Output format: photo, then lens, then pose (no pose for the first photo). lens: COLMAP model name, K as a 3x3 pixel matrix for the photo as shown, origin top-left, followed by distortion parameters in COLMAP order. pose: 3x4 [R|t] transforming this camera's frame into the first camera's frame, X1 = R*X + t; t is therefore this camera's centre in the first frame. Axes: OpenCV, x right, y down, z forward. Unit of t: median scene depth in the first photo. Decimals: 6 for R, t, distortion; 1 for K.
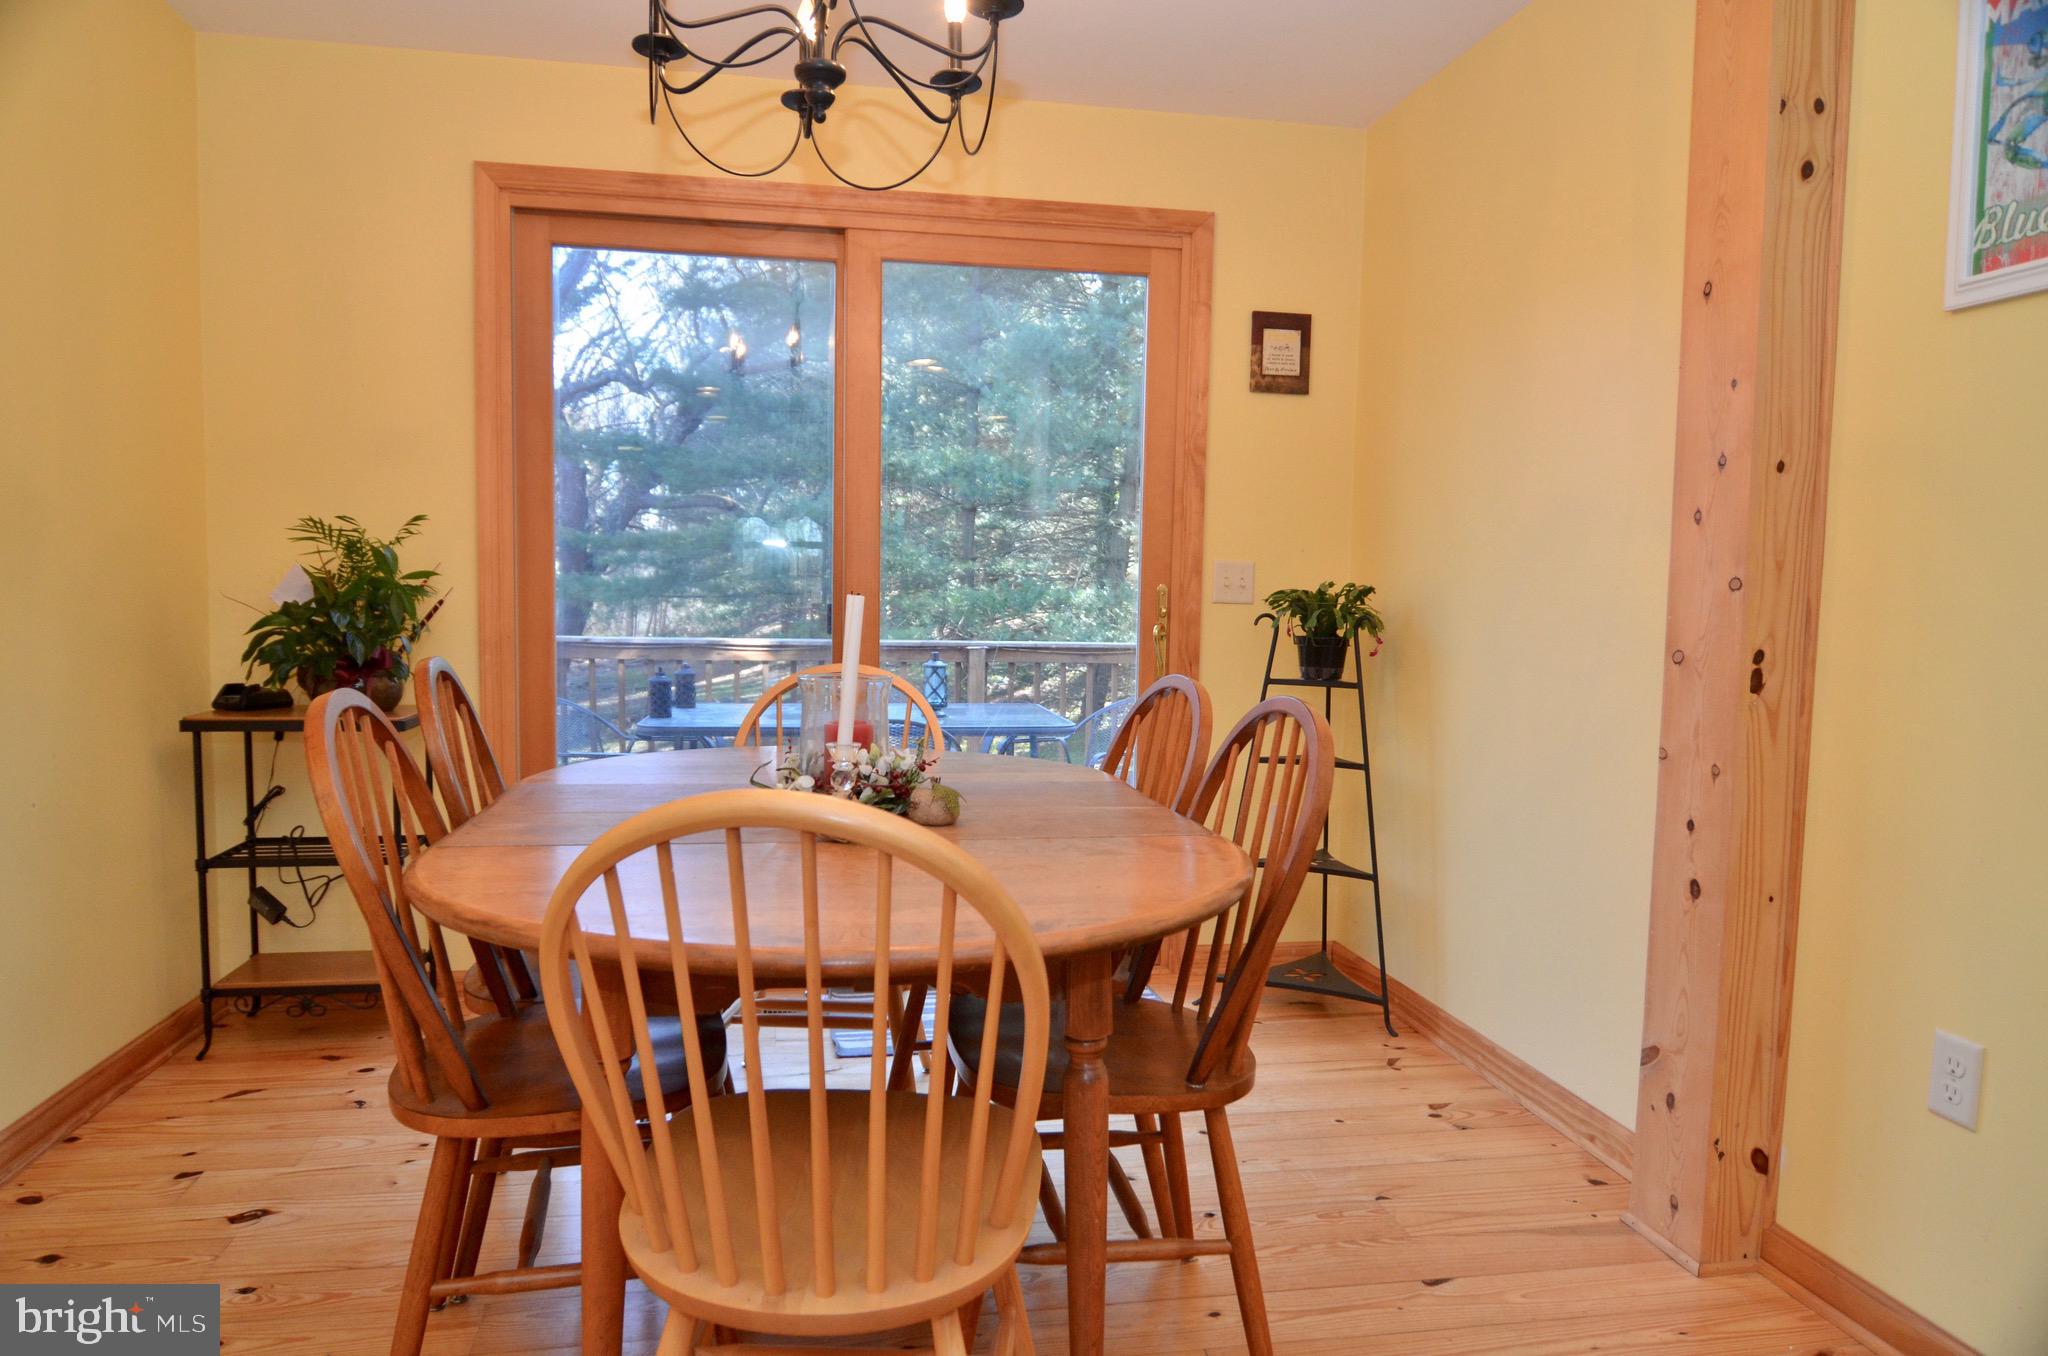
lens RADIAL K [[1287.1, 0, 1024.0], [0, 1287.1, 678.0], [0, 0, 1]] dist [-0.019059, -0.005750]
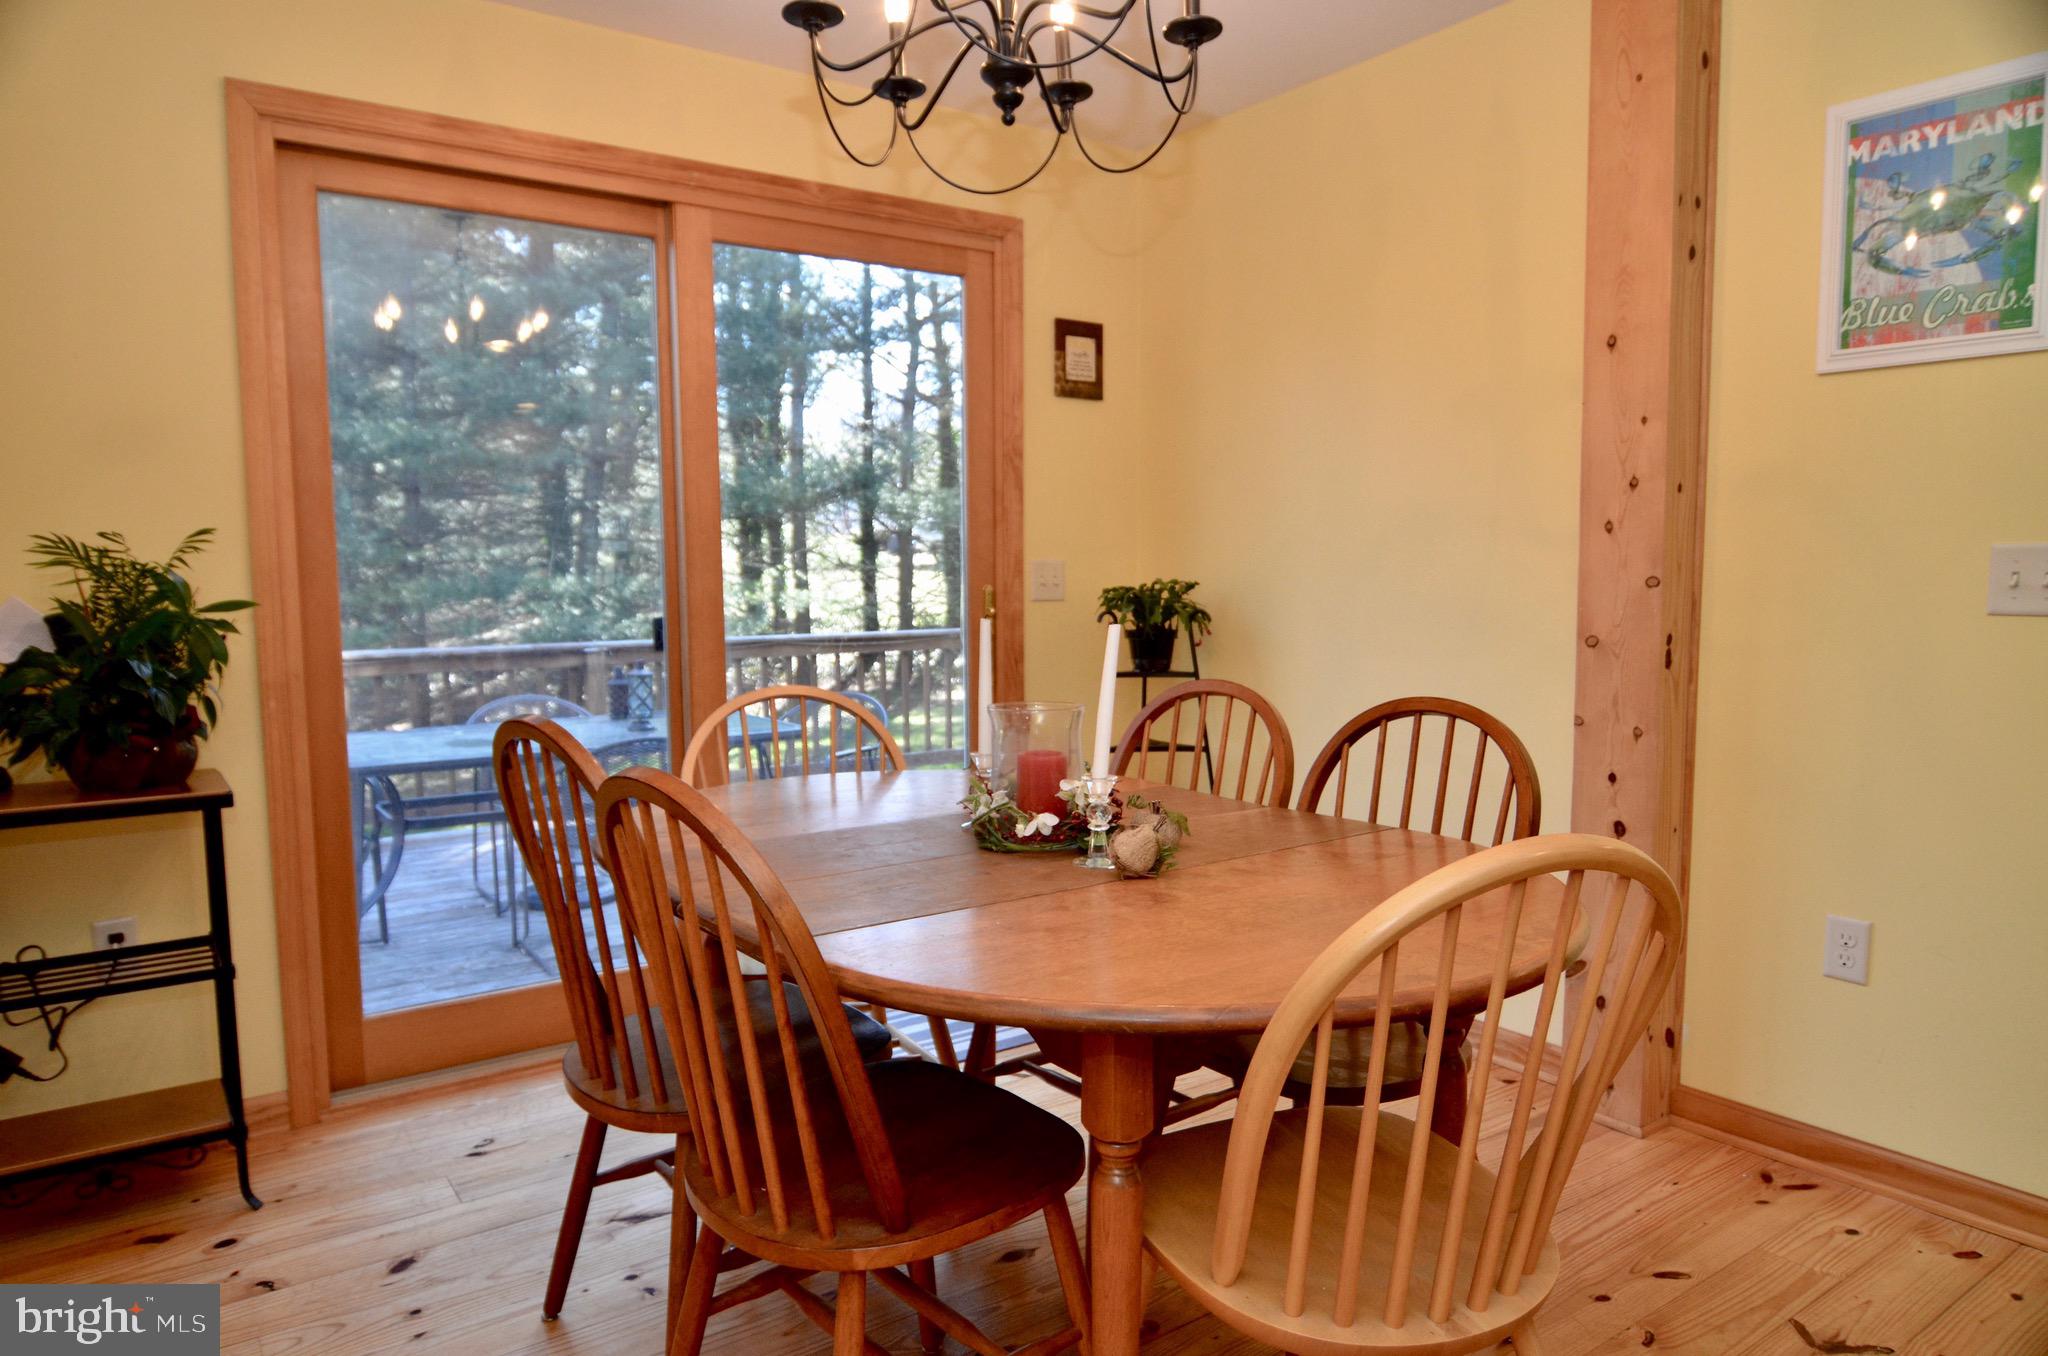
lens RADIAL K [[1287.1, 0, 1024.0], [0, 1287.1, 678.0], [0, 0, 1]] dist [-0.019059, -0.005750]
pose [[0.904999, -0.060249, 0.421126, -0.489478], [0.053021, 0.998176, 0.028863, -0.044907], [-0.422097, -0.003792, 0.906543, 0.117221]]
